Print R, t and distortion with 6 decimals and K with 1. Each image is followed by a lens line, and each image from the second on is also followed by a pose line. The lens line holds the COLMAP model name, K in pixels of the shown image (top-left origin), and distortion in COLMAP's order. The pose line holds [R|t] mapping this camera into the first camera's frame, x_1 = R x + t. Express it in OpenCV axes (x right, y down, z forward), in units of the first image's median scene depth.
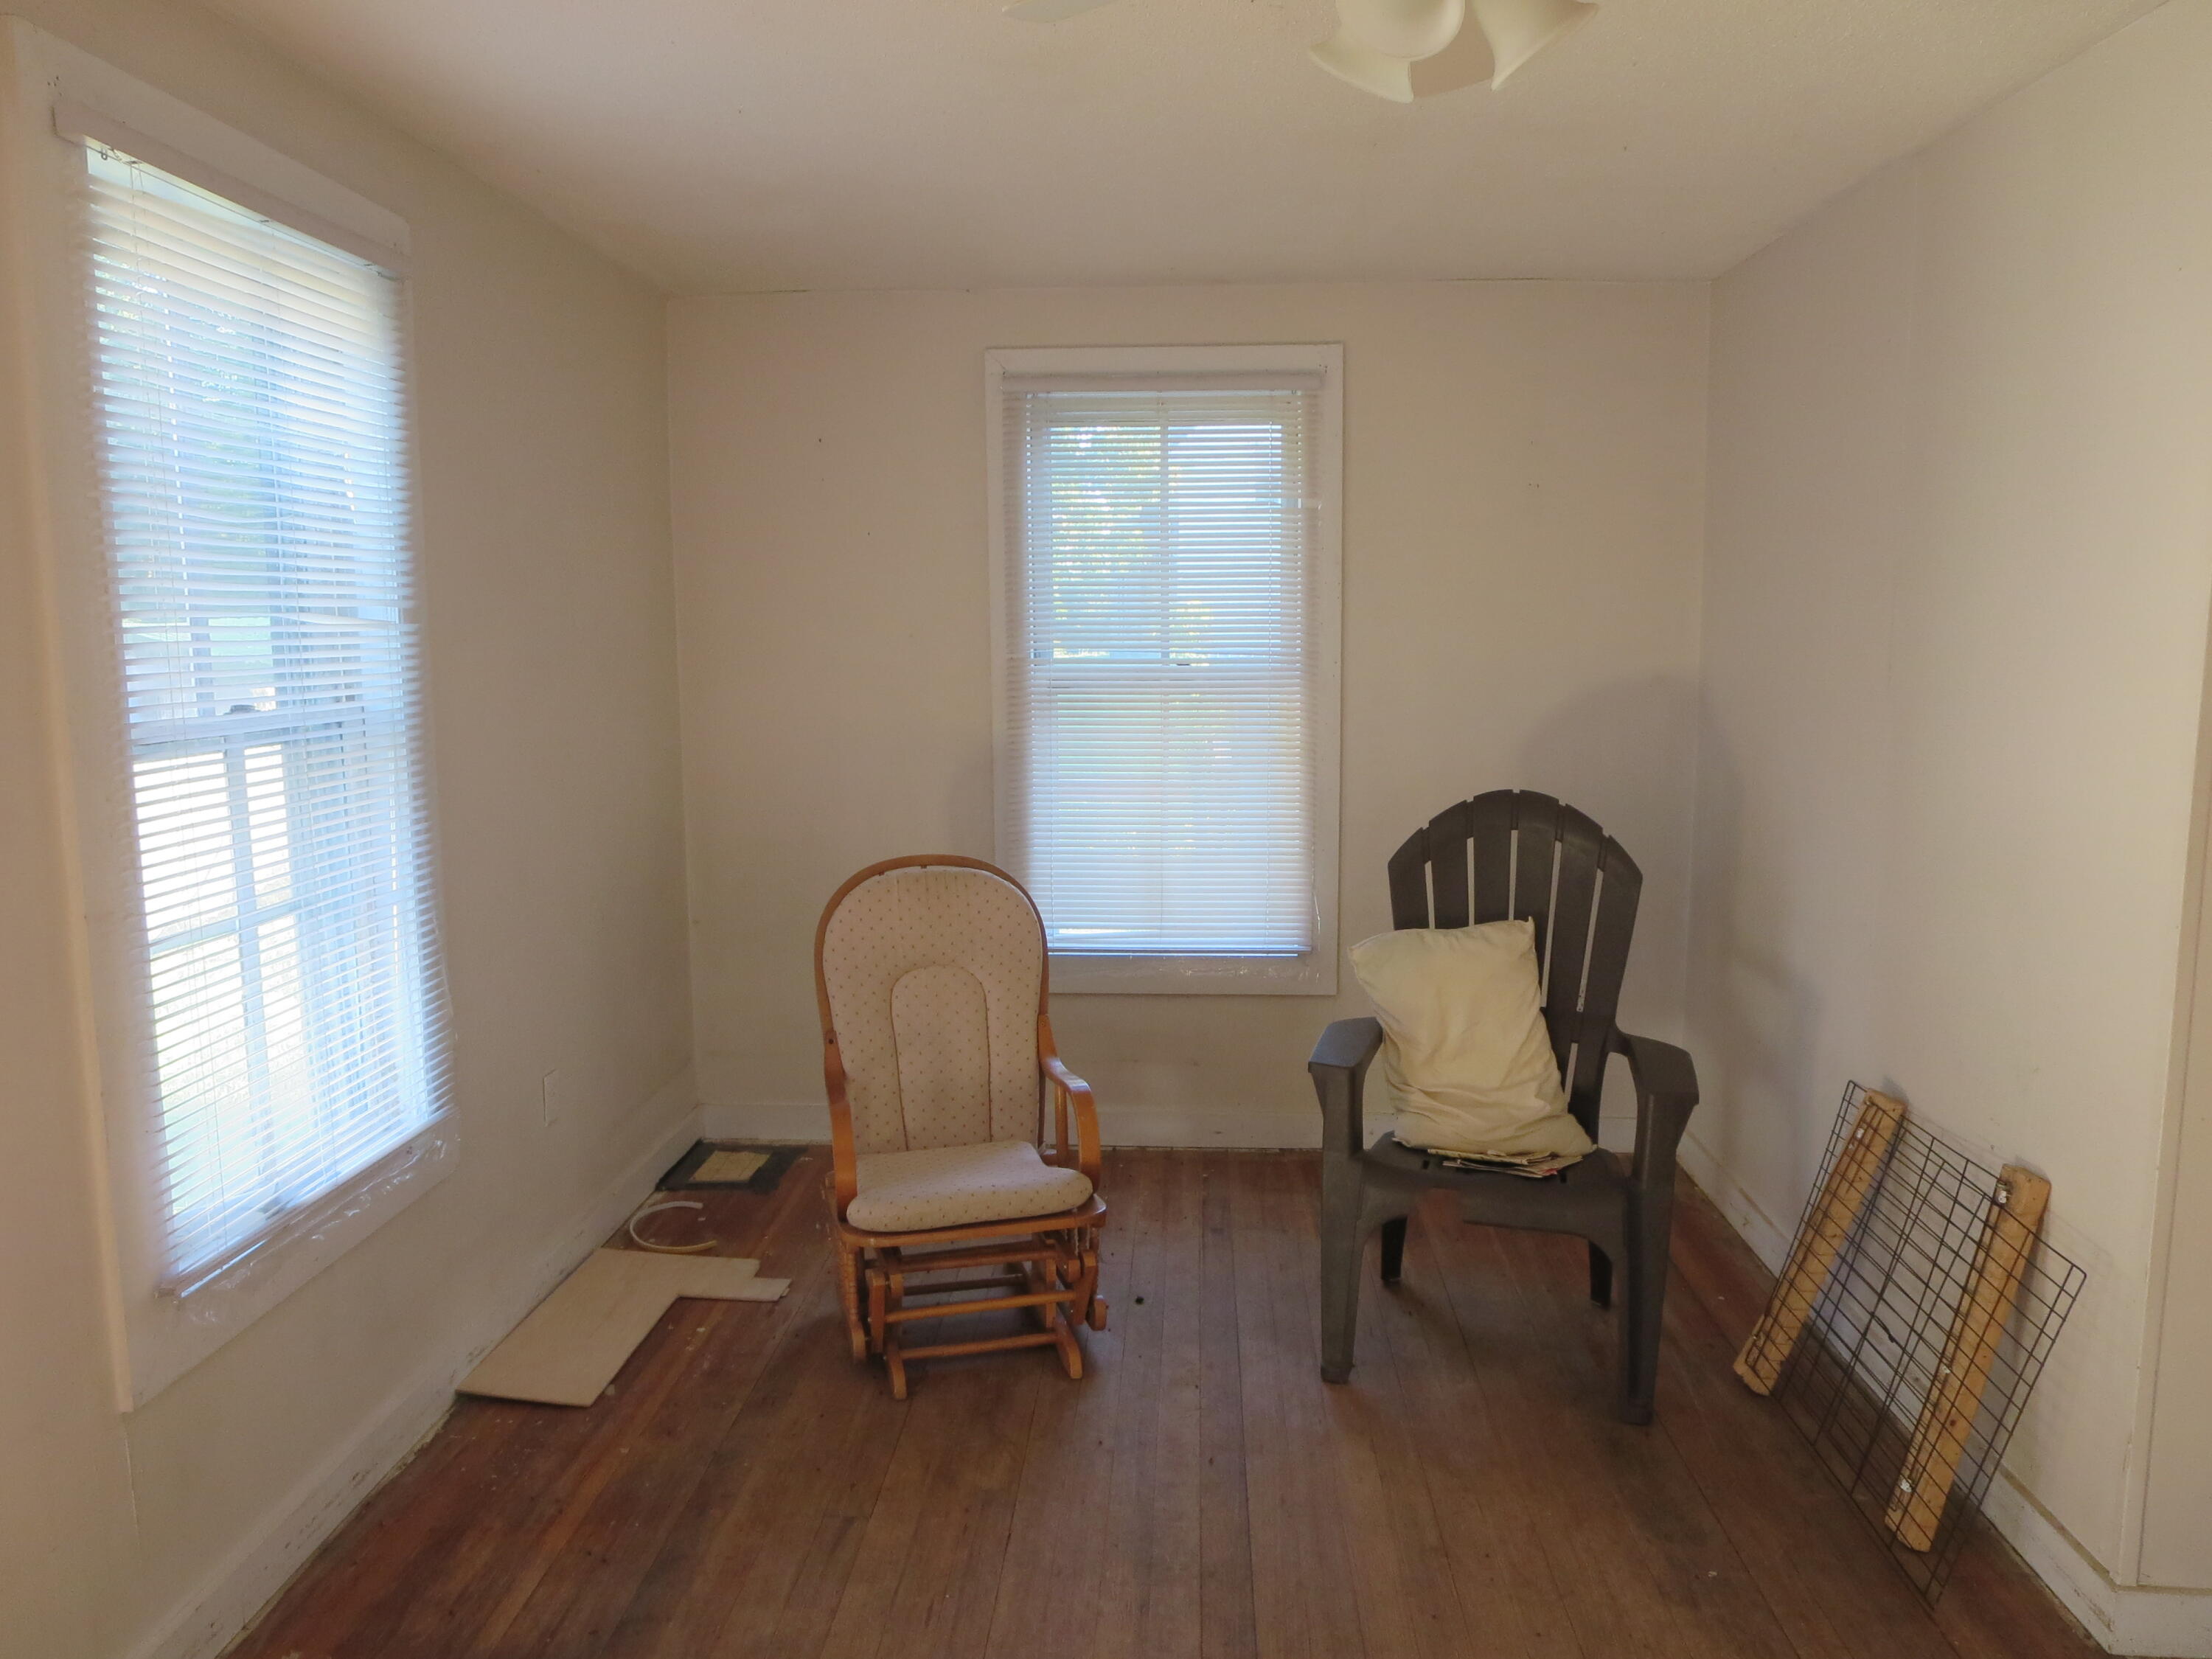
lens RADIAL K [[1559.0, 0, 1099.1], [0, 1559.0, 818.7], [0, 0, 1]] dist [-0.023634, -0.002490]
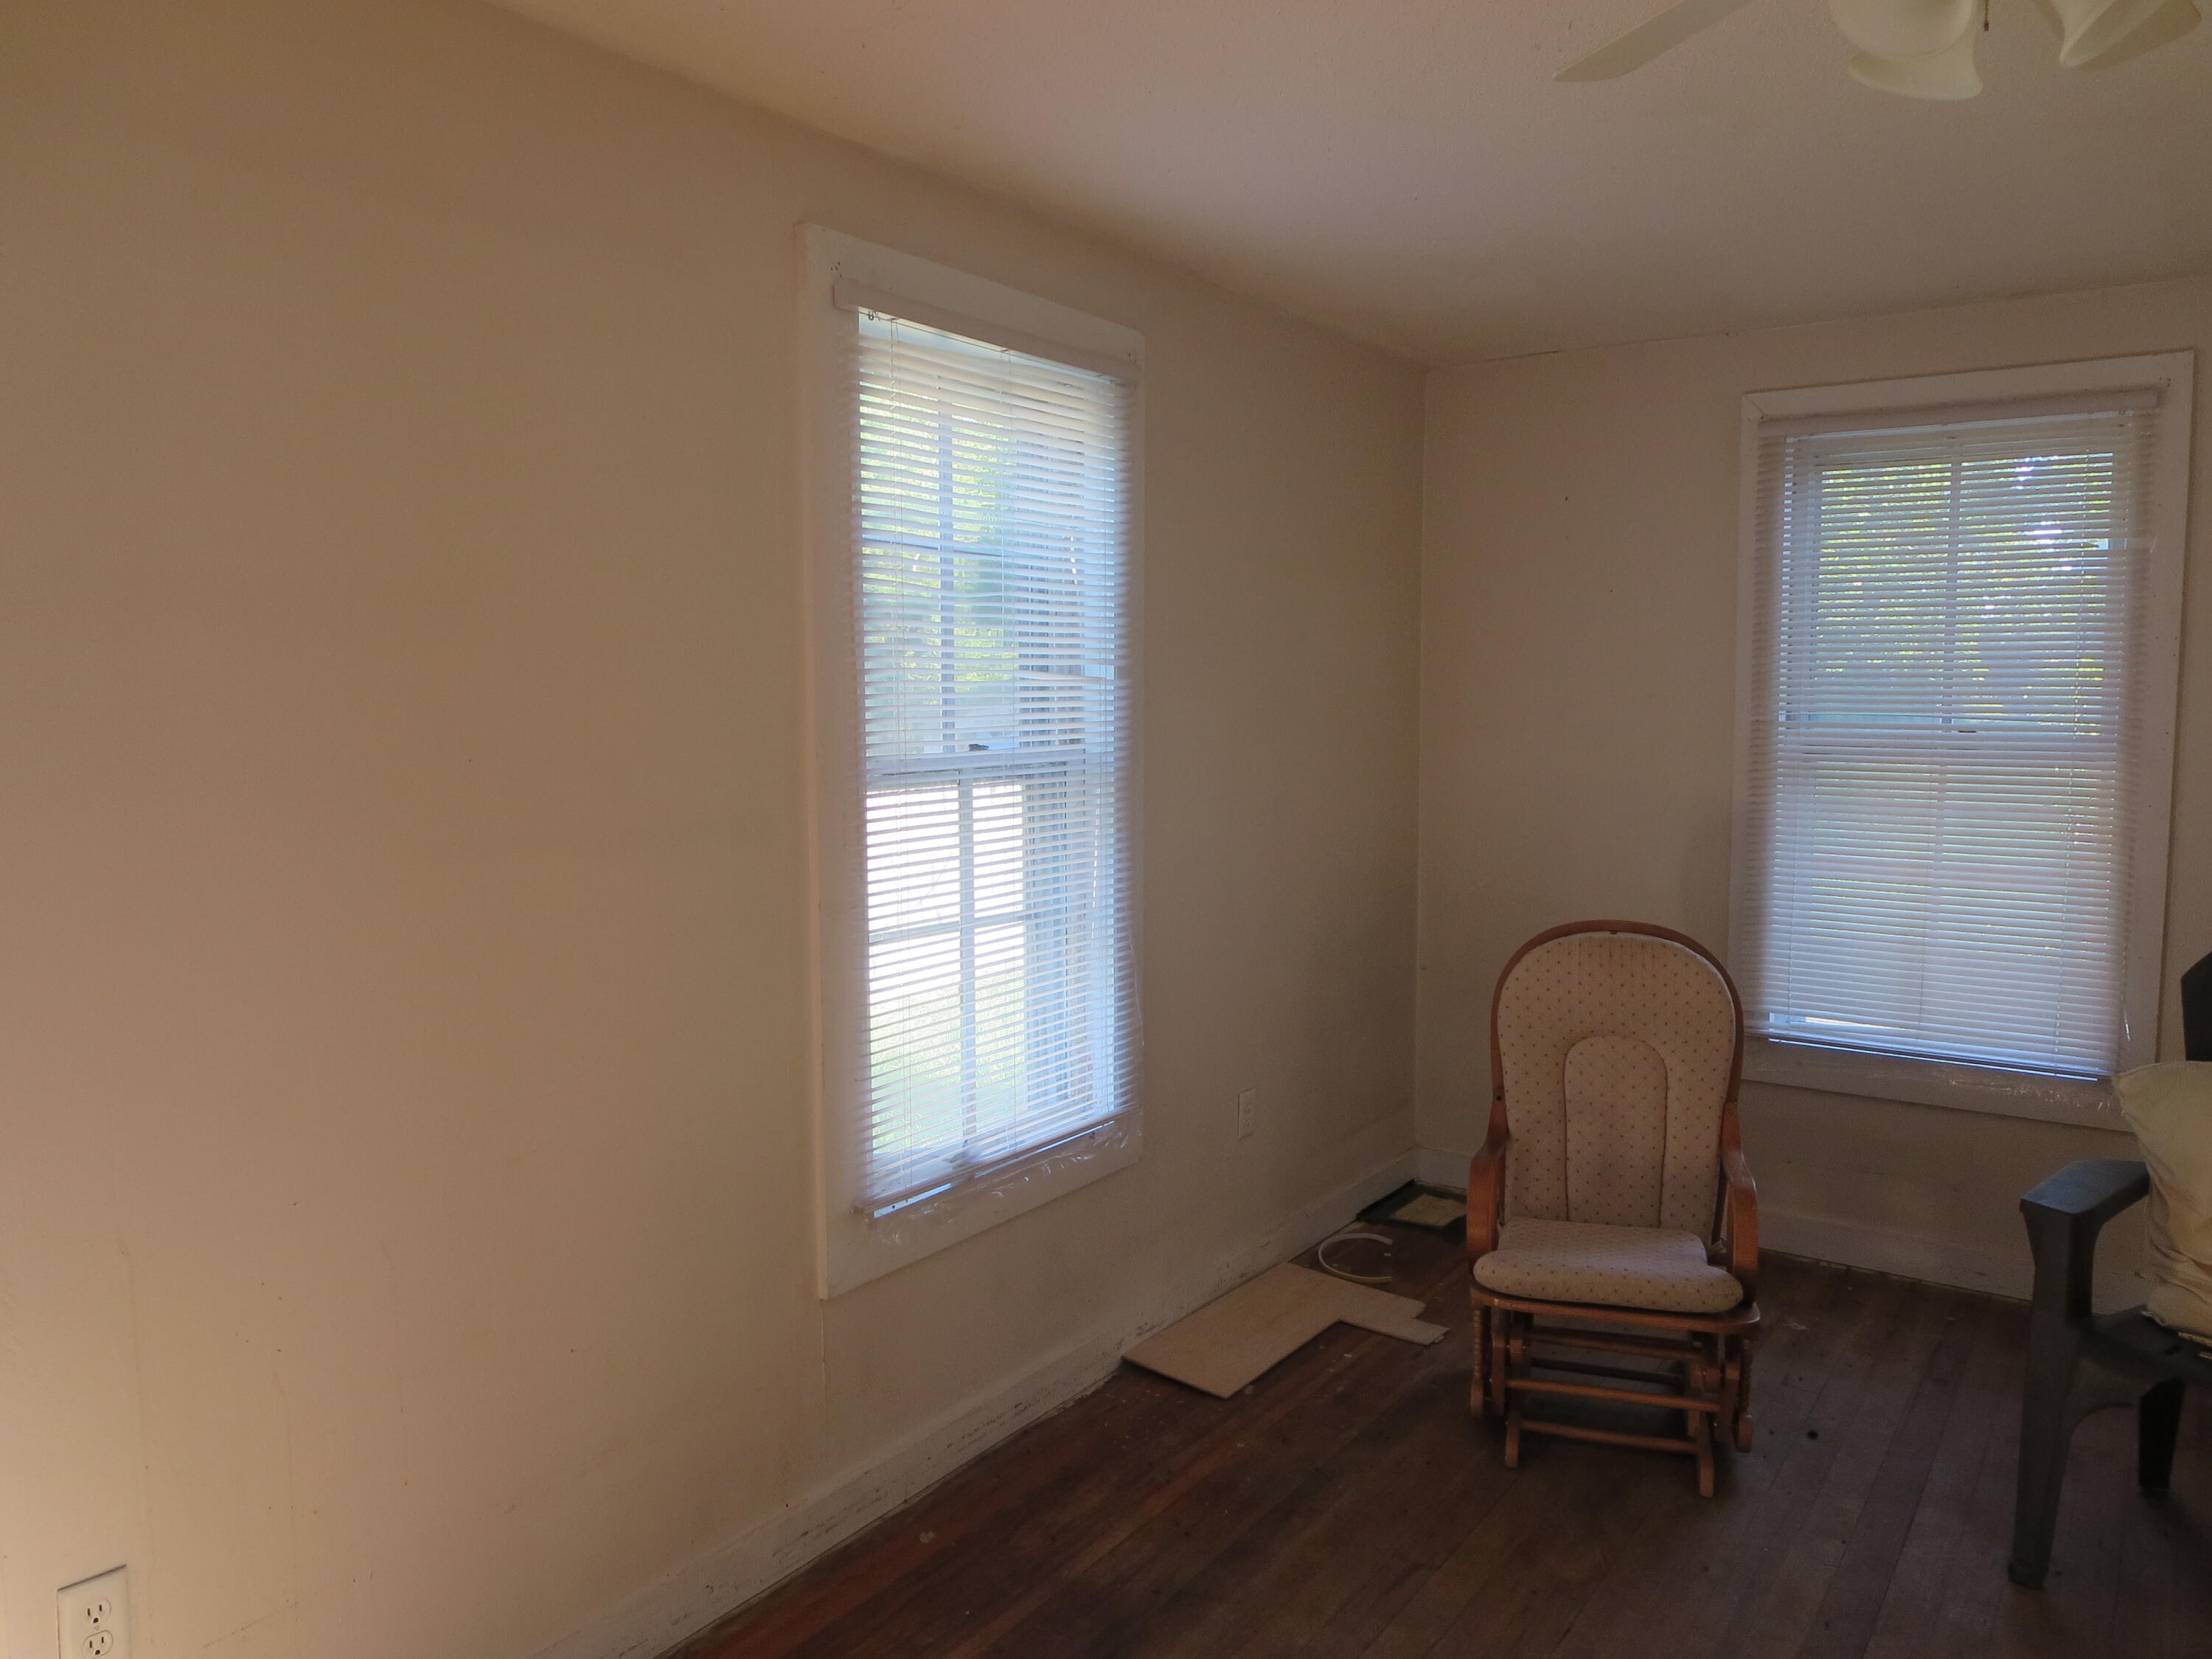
lens RADIAL K [[1559.0, 0, 1104.5], [0, 1559.0, 819.0], [0, 0, 1]] dist [-0.023634, -0.002490]
pose [[0.847342, 0.051313, -0.528563, 0.141247], [-0.069741, 0.997453, -0.014969, -0.003358], [0.526448, 0.049546, 0.848762, 0.009963]]
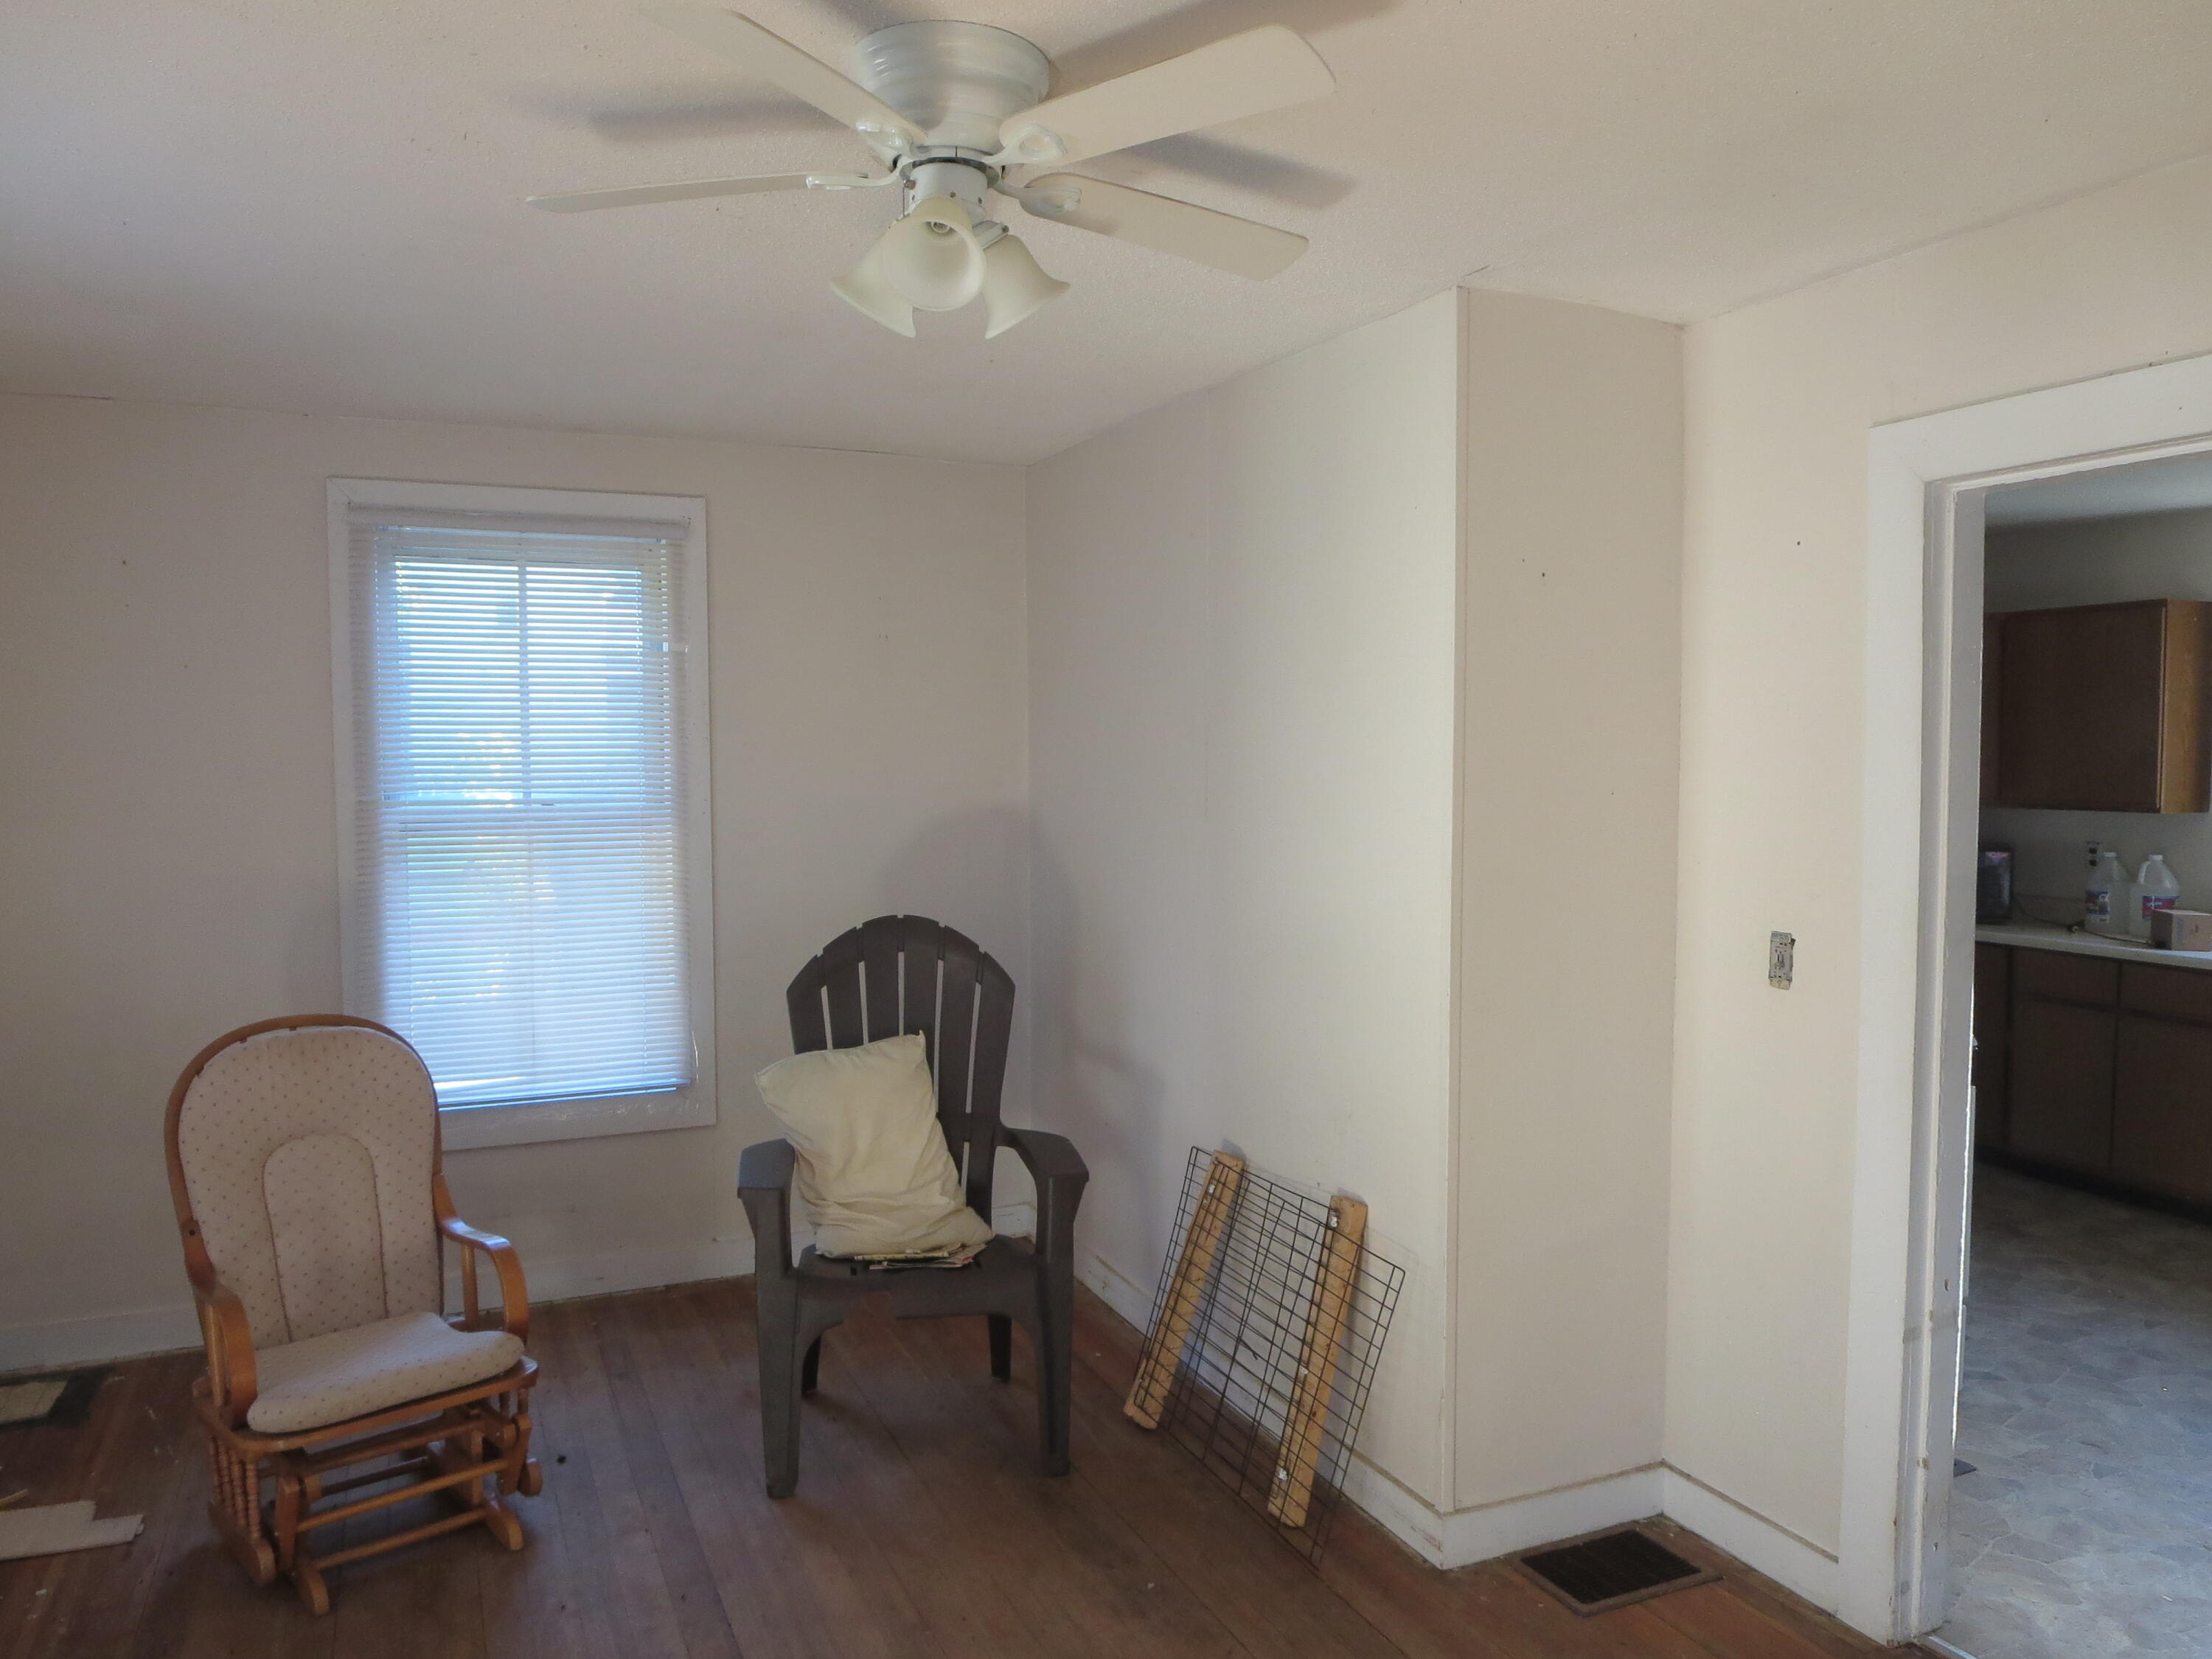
lens RADIAL K [[1559.0, 0, 1095.8], [0, 1559.0, 822.6], [0, 0, 1]] dist [-0.023634, -0.002490]
pose [[0.889137, -0.020371, 0.457188, -0.118864], [0.056268, 0.996295, -0.065037, -0.004796], [-0.454169, 0.083552, 0.886989, -0.043846]]
